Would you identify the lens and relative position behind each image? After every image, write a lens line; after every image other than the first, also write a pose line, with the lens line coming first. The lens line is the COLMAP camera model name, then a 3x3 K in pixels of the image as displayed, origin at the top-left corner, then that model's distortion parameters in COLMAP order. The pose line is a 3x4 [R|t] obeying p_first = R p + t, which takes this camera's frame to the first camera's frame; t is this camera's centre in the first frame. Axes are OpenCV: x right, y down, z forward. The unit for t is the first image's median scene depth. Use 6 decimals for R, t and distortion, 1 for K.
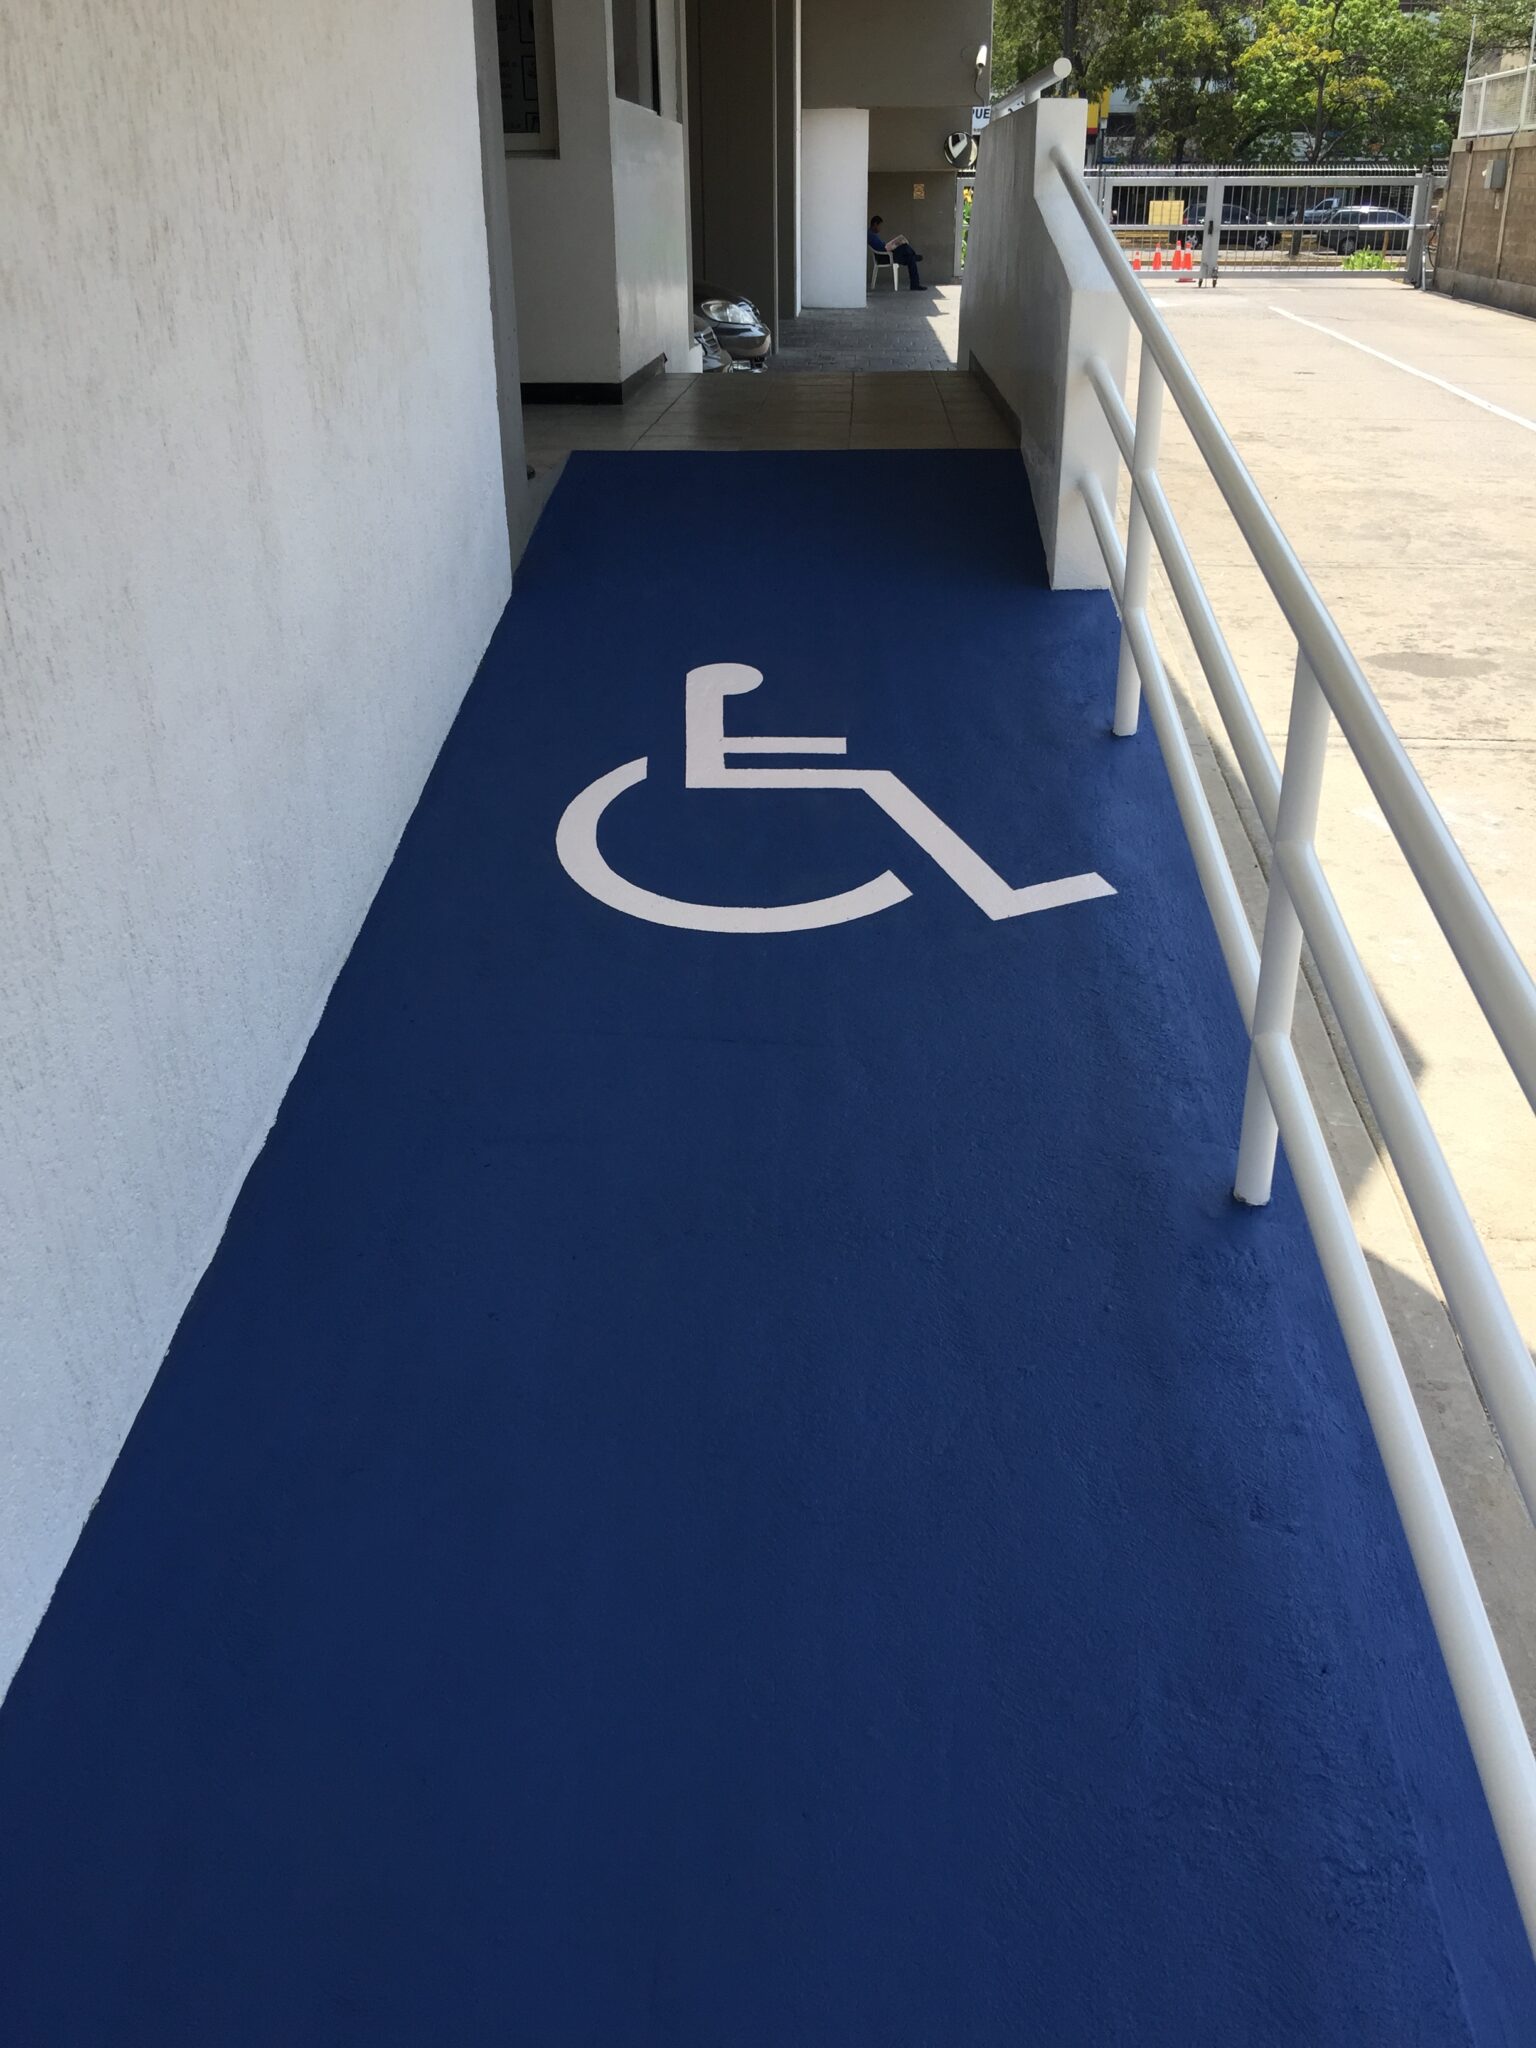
lens RADIAL K [[1736.8, 0, 780.5], [0, 1736.8, 1000.2], [0, 0, 1]] dist [0.106208, -0.146923]
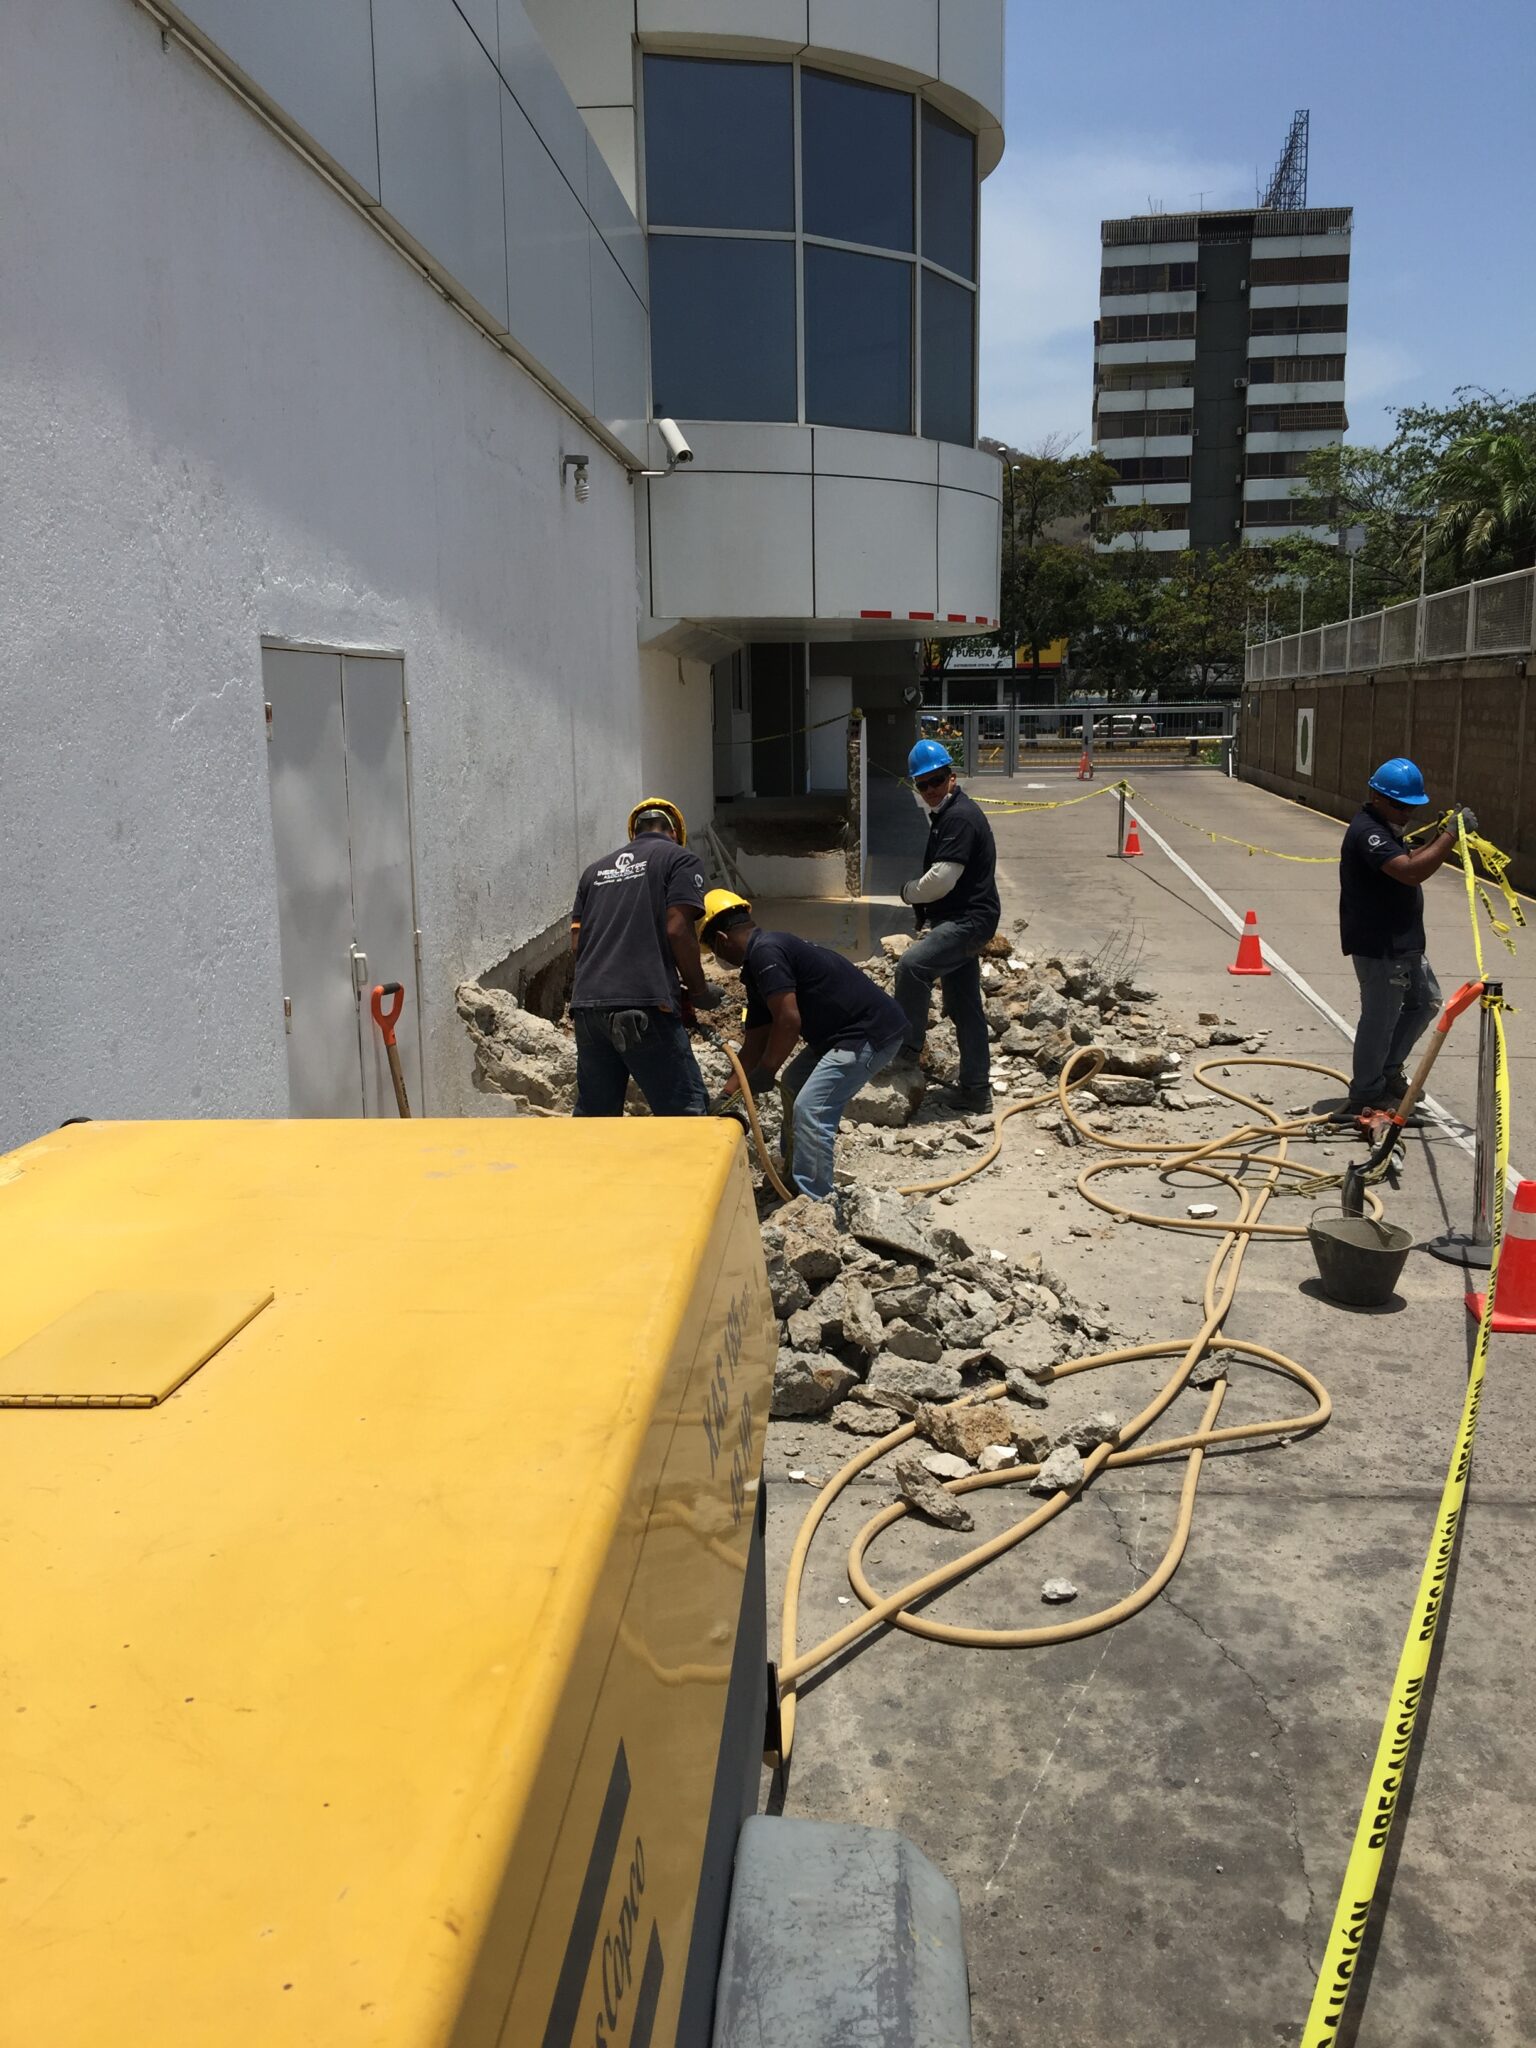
lens RADIAL K [[1736.8, 0, 780.5], [0, 1736.8, 1000.2], [0, 0, 1]] dist [0.106208, -0.146923]
pose [[0.999873, -0.005469, -0.014949, 0.073053], [0.001384, 0.965435, -0.260642, 1.597526], [0.015857, 0.260588, 0.965320, -3.741349]]
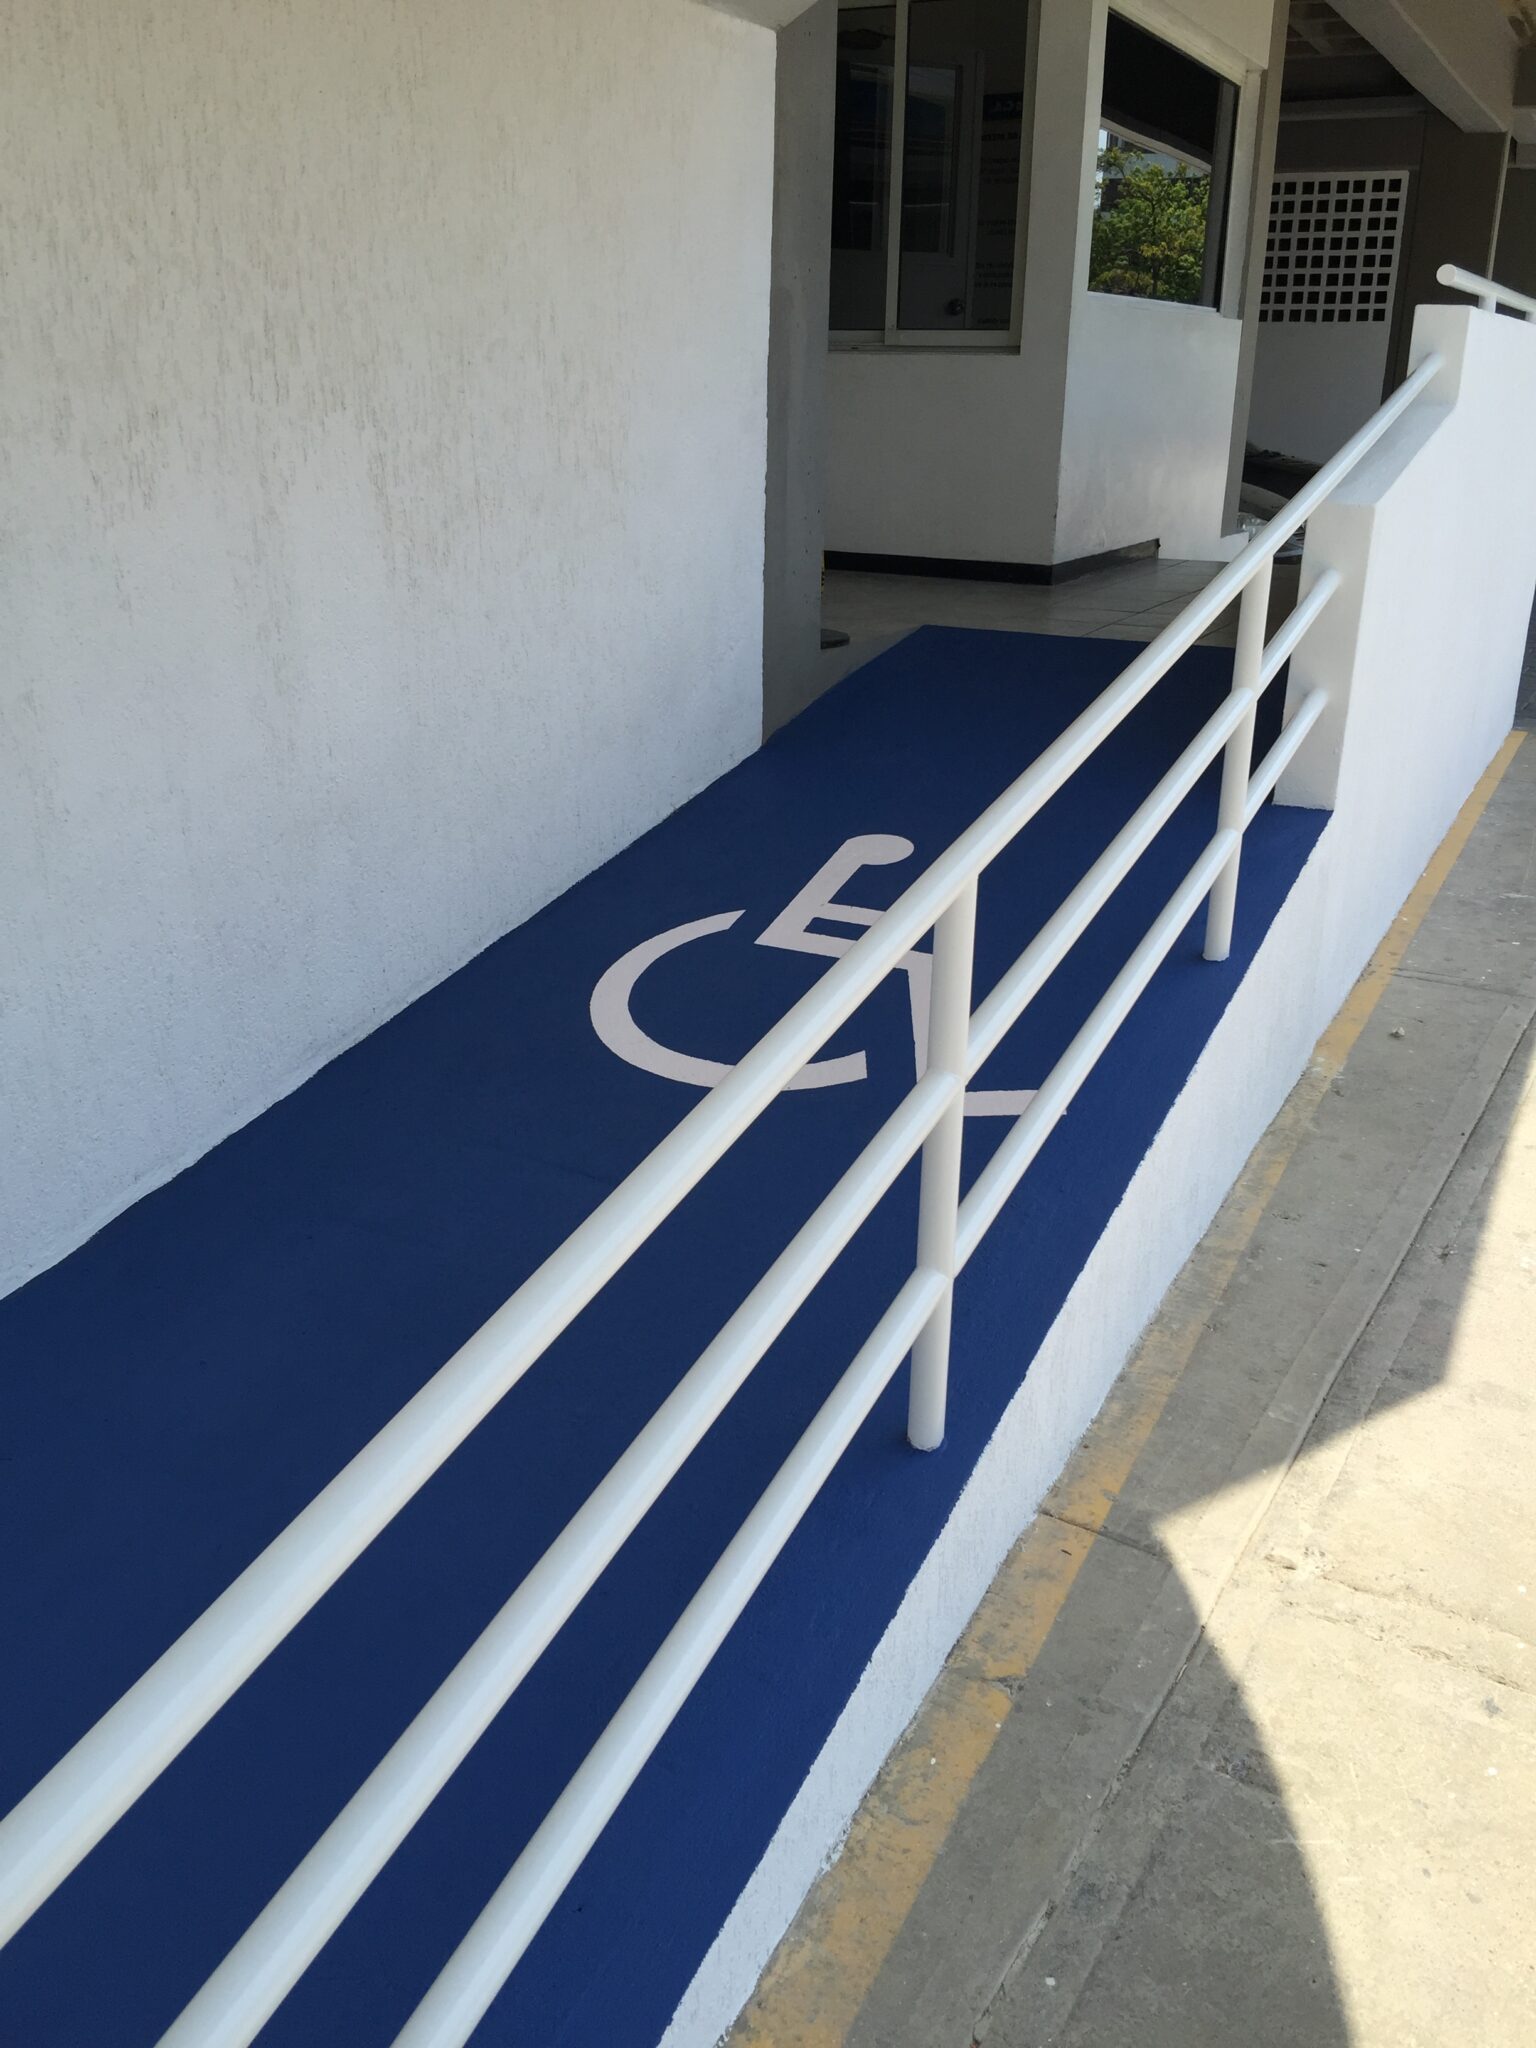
lens RADIAL K [[1736.8, 0, 780.5], [0, 1736.8, 1000.2], [0, 0, 1]] dist [0.106208, -0.146923]
pose [[0.912110, 0.162500, -0.376362, 0.415630], [-0.194314, 0.979770, -0.047889, -0.048702], [0.360966, 0.116813, 0.925234, 0.055945]]
